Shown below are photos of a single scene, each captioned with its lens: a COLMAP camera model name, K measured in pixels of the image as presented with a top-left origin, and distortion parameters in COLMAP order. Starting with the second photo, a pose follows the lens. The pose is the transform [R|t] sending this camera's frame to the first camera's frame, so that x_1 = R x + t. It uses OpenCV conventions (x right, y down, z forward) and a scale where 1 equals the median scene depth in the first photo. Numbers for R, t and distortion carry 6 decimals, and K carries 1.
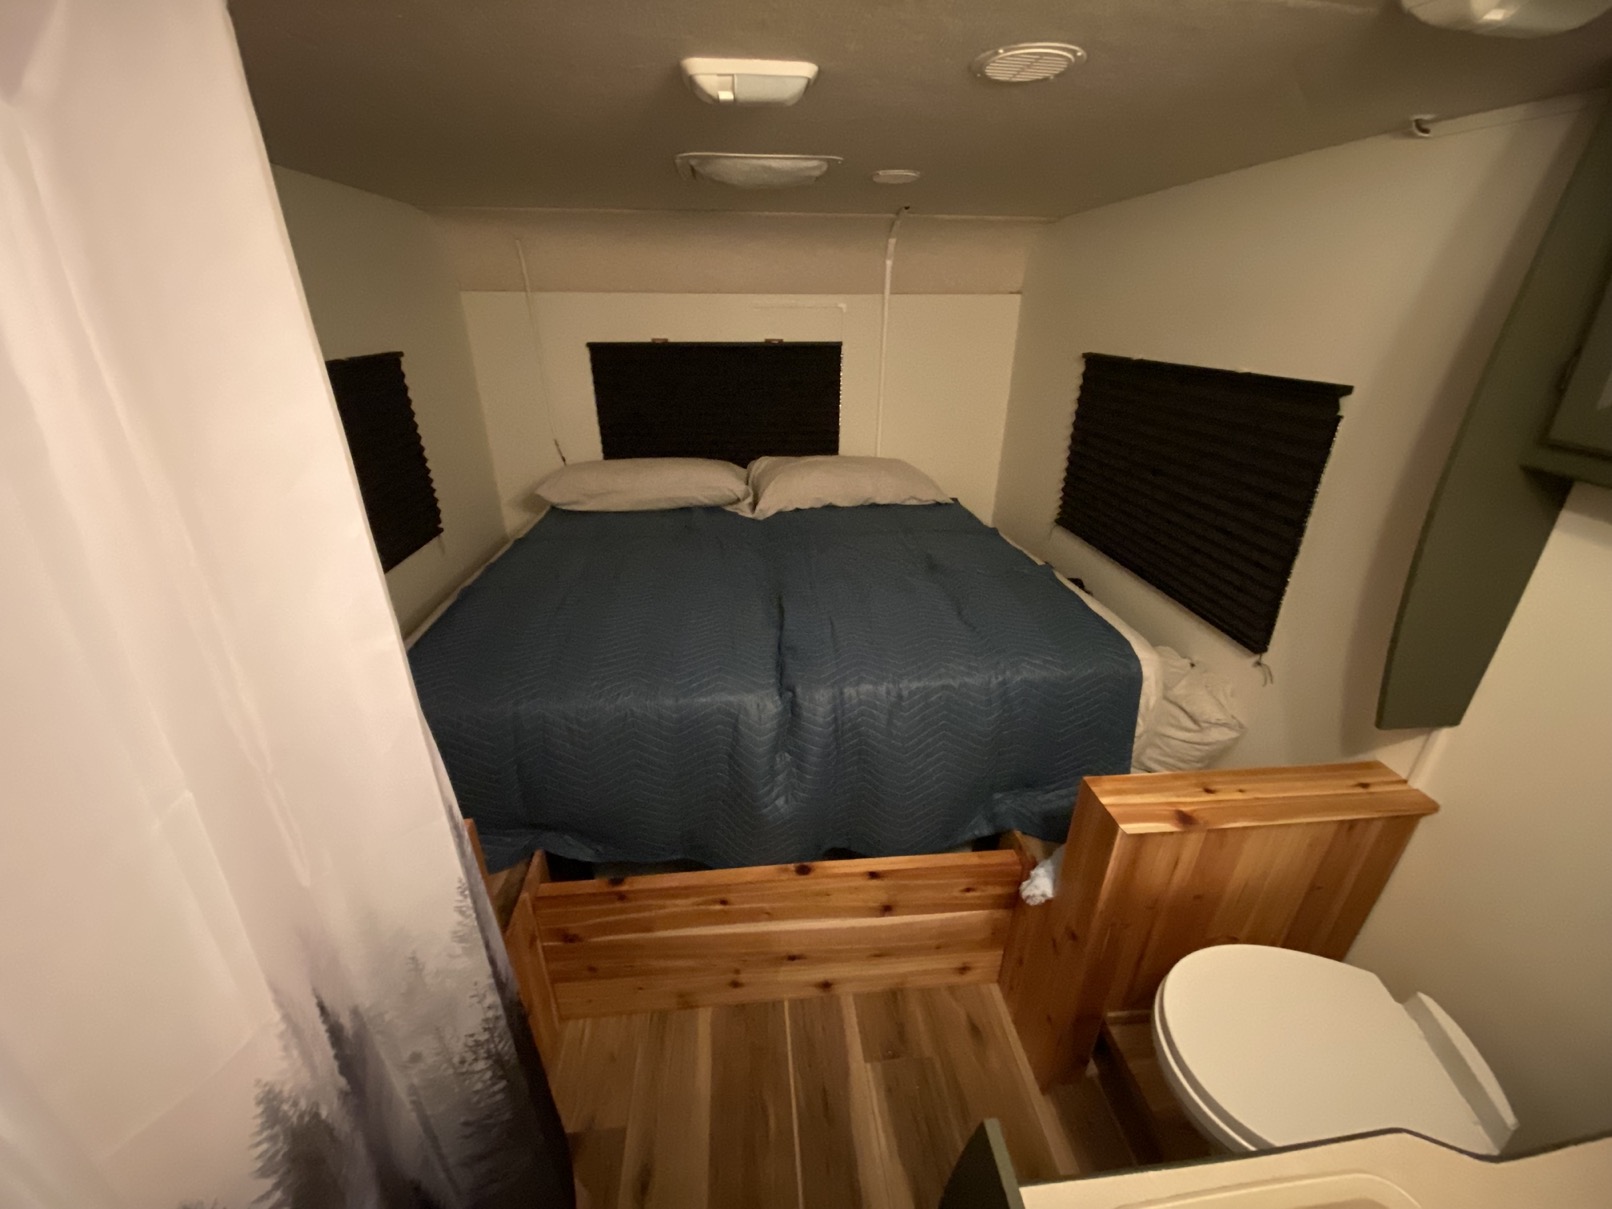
lens RADIAL K [[640.6, 0, 806.0], [0, 640.6, 604.5], [0, 0, 1]] dist [0.001737, 0.000260]
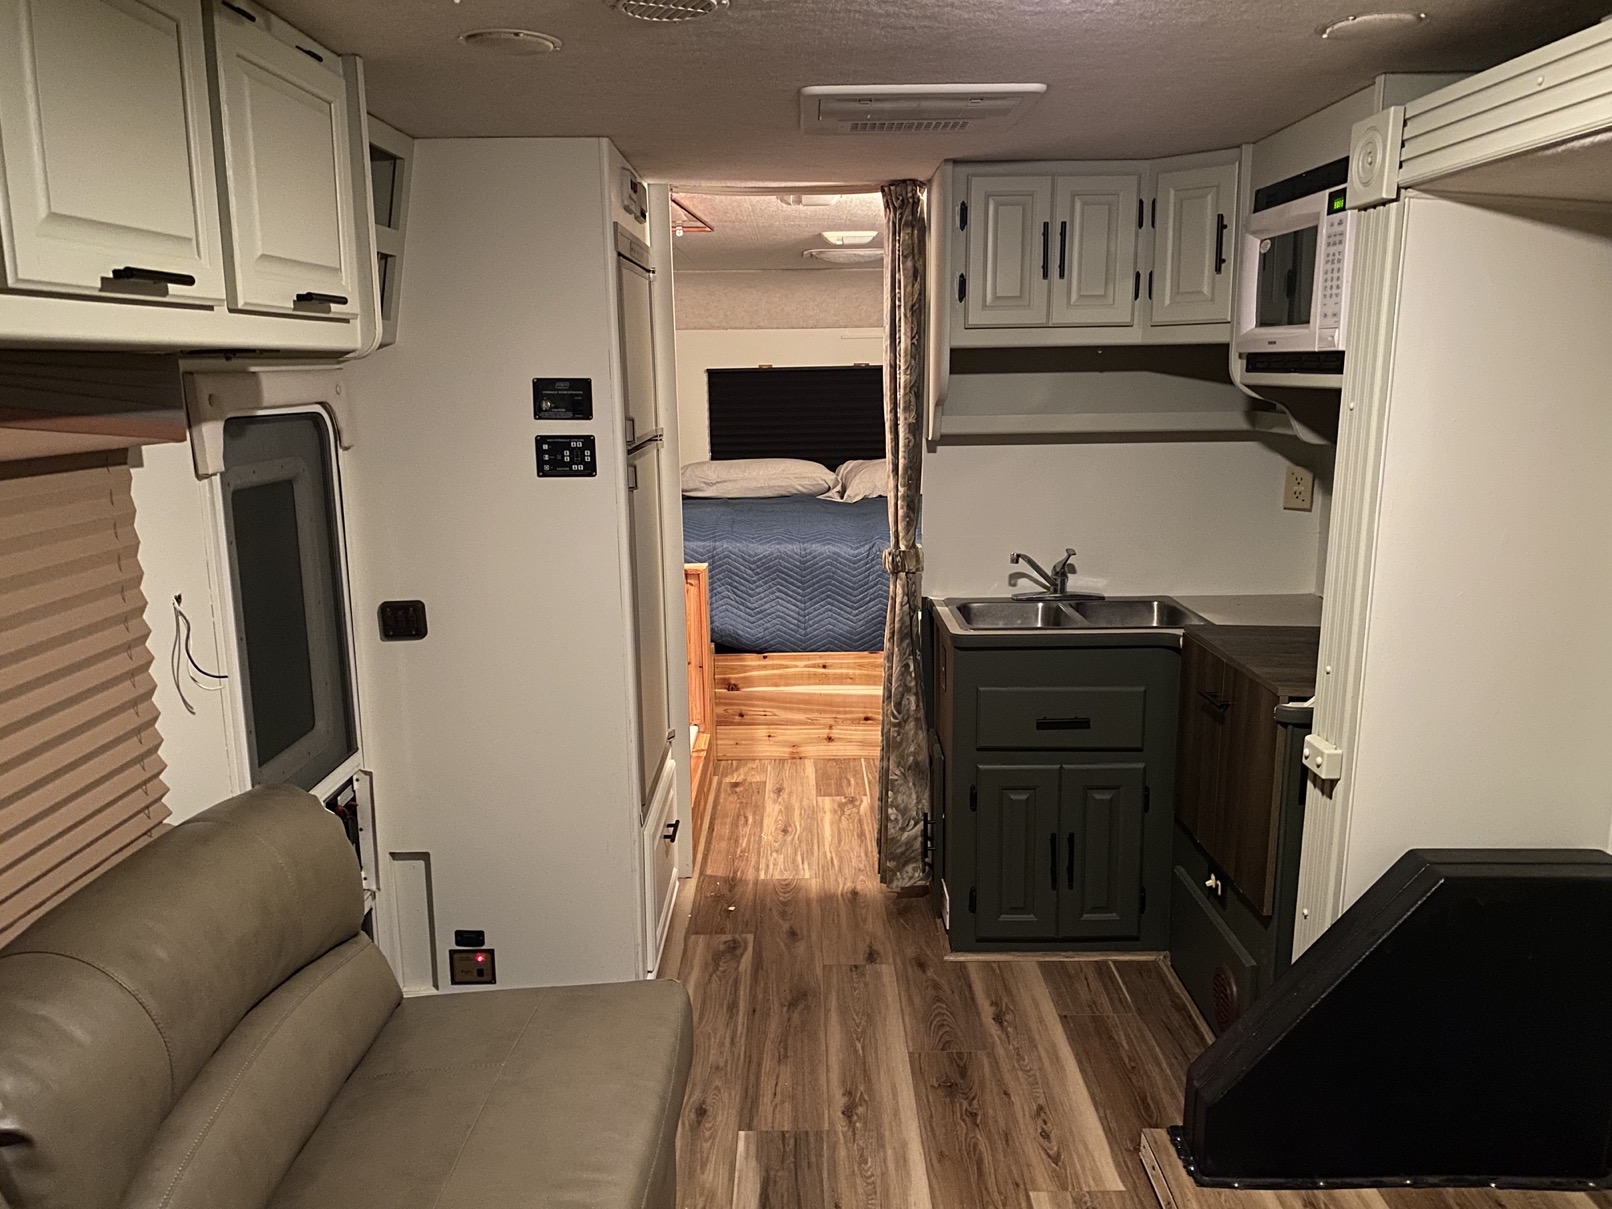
lens RADIAL K [[1203.1, 0, 806.0], [0, 1203.1, 604.5], [0, 0, 1]] dist [0.000120, -0.000023]
pose [[0.995730, 0.005684, -0.092137, 0.062407], [-0.026728, 0.973102, -0.228818, 0.594058], [0.088358, 0.230304, 0.969099, -1.192077]]
